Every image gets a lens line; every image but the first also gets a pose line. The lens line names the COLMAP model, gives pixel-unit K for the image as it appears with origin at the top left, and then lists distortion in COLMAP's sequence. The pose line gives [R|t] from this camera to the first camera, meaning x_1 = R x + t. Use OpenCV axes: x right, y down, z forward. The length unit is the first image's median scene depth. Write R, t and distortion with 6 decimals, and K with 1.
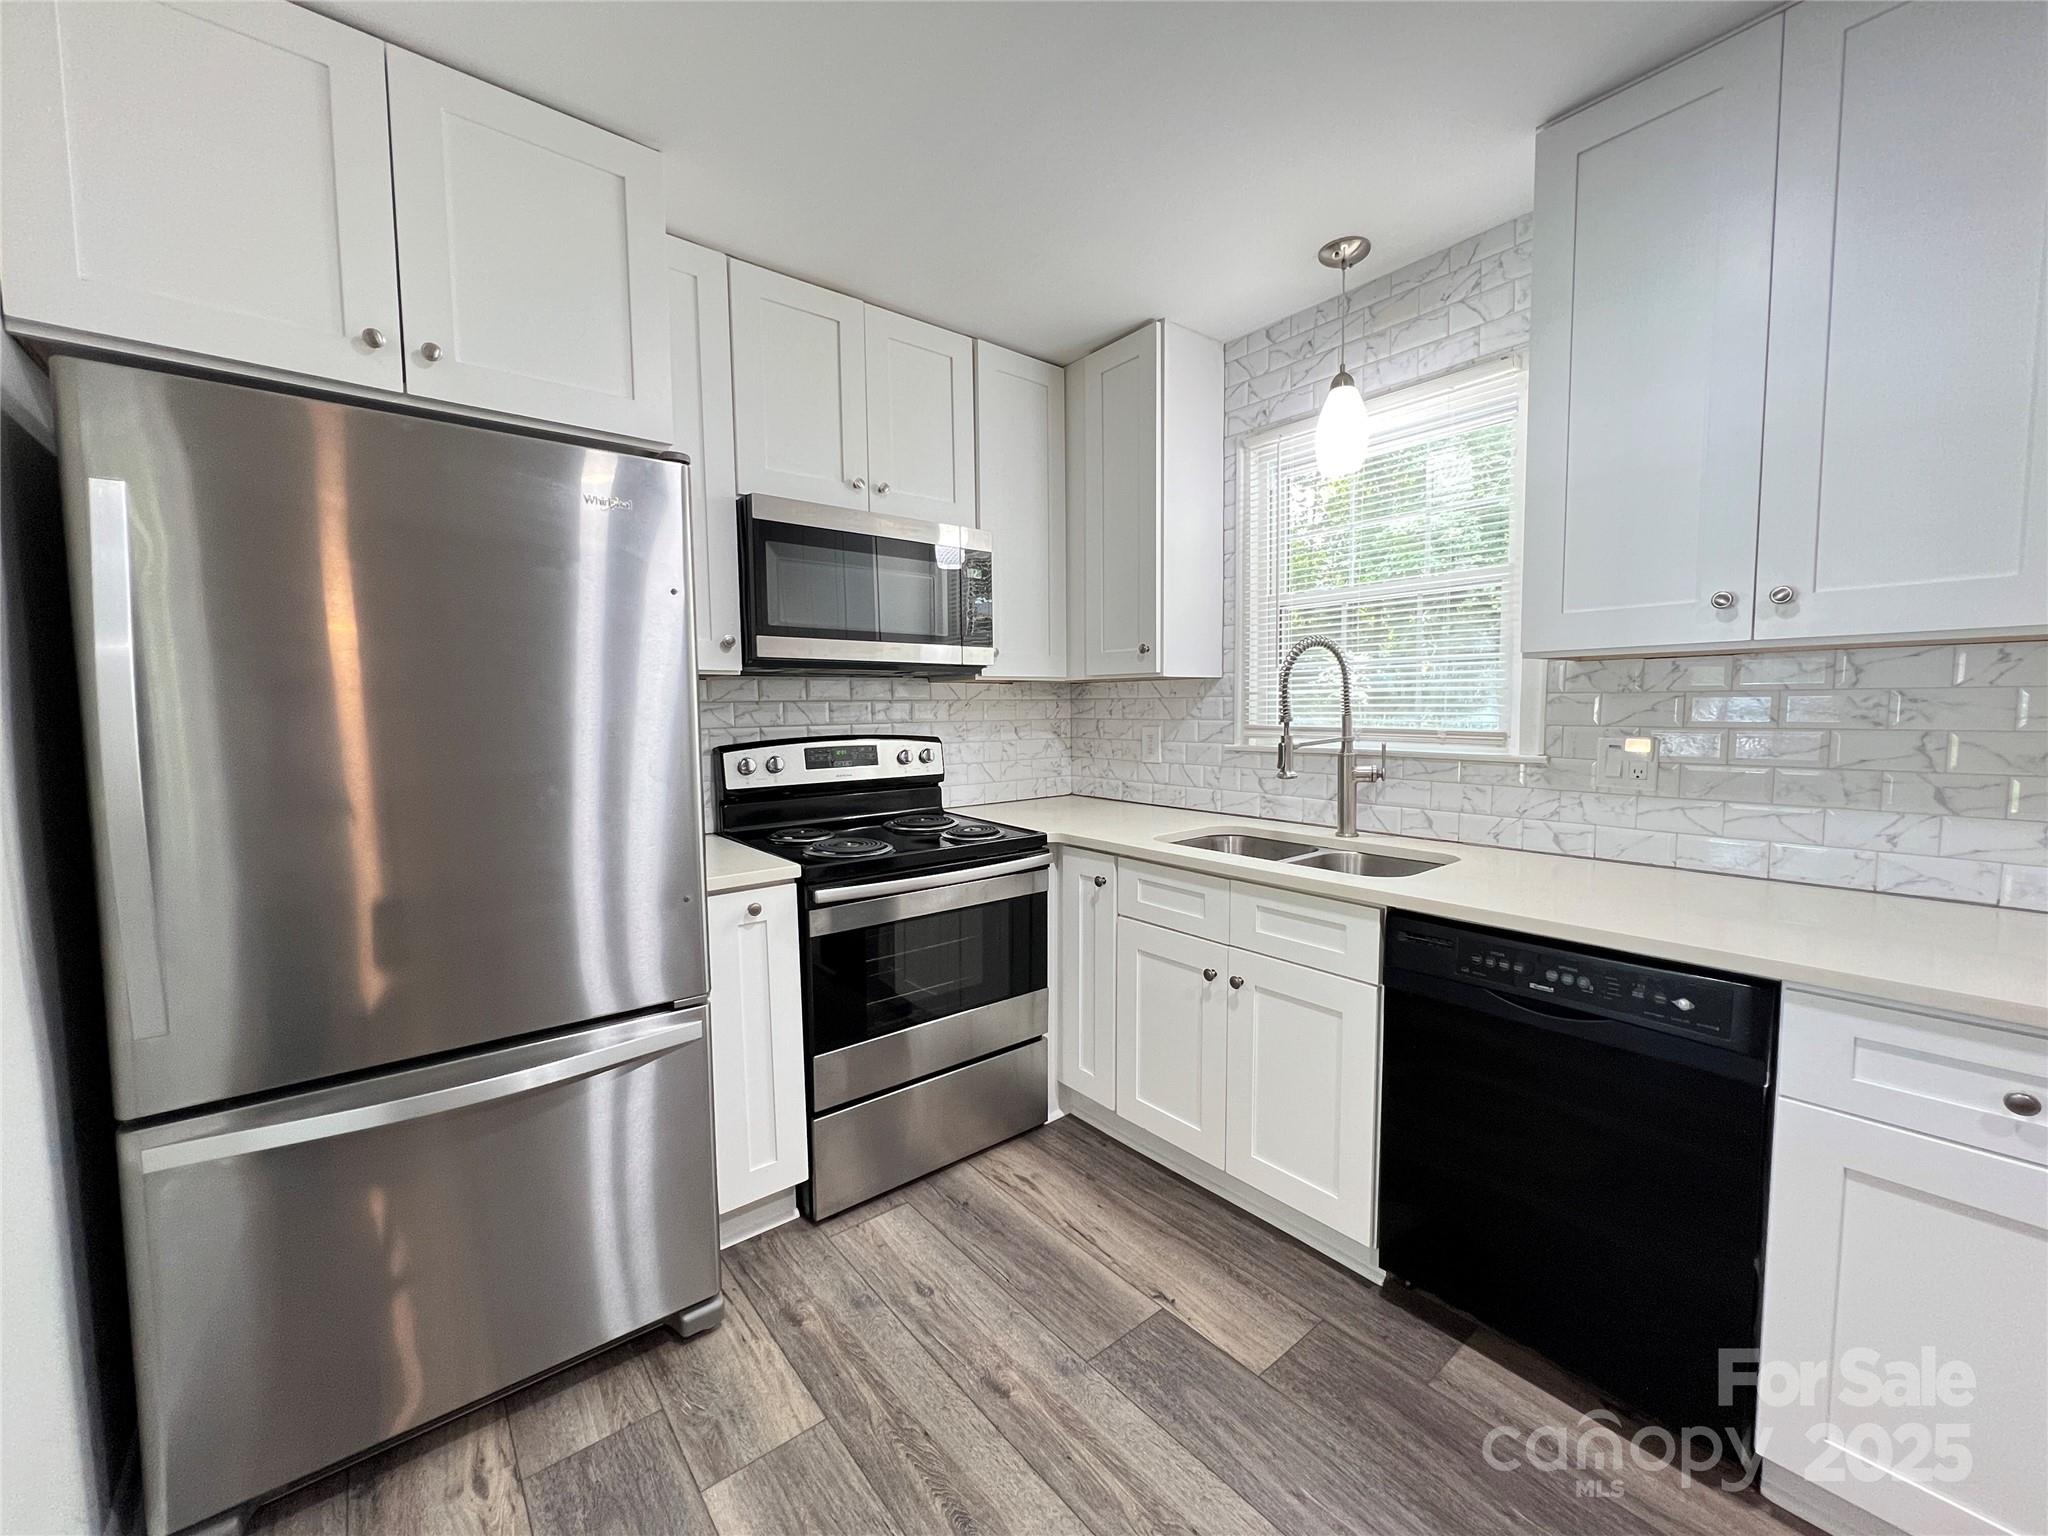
lens RADIAL K [[813.6, 0, 1024.0], [0, 813.6, 768.0], [0, 0, 1]] dist [-0.002566, 0.000217]
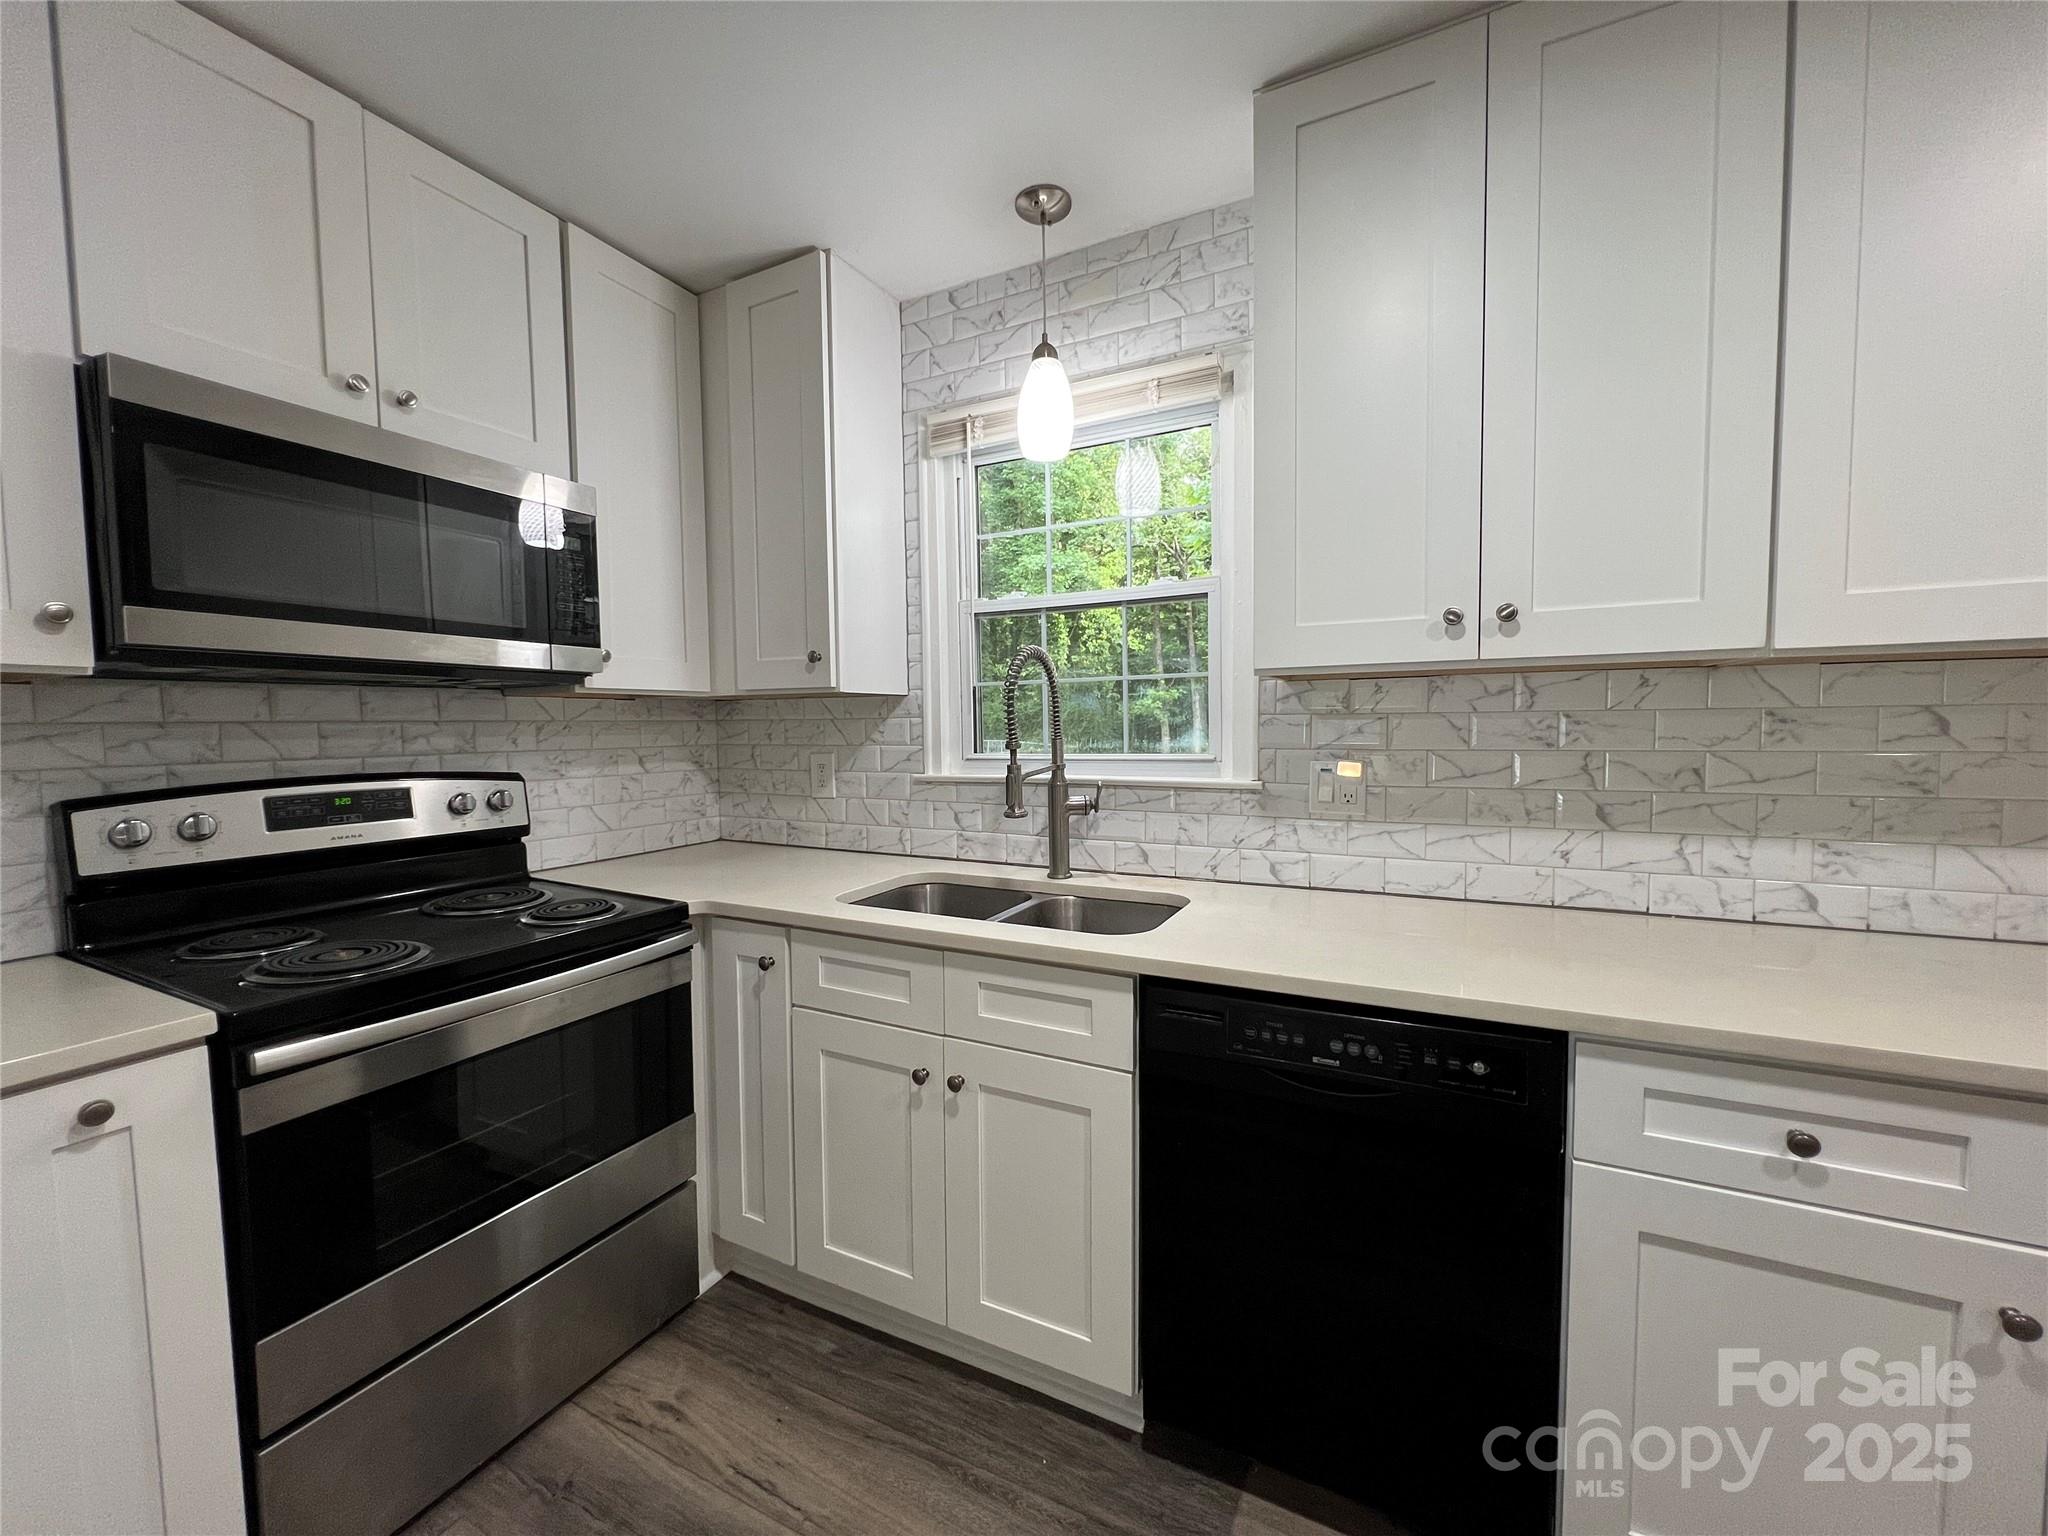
lens RADIAL K [[813.6, 0, 1024.0], [0, 813.6, 768.0], [0, 0, 1]] dist [-0.002566, 0.000217]
pose [[0.912172, -0.021567, 0.409240, 0.008045], [0.032833, 0.999250, -0.020523, -0.017660], [-0.408490, 0.032158, 0.912196, 0.226953]]
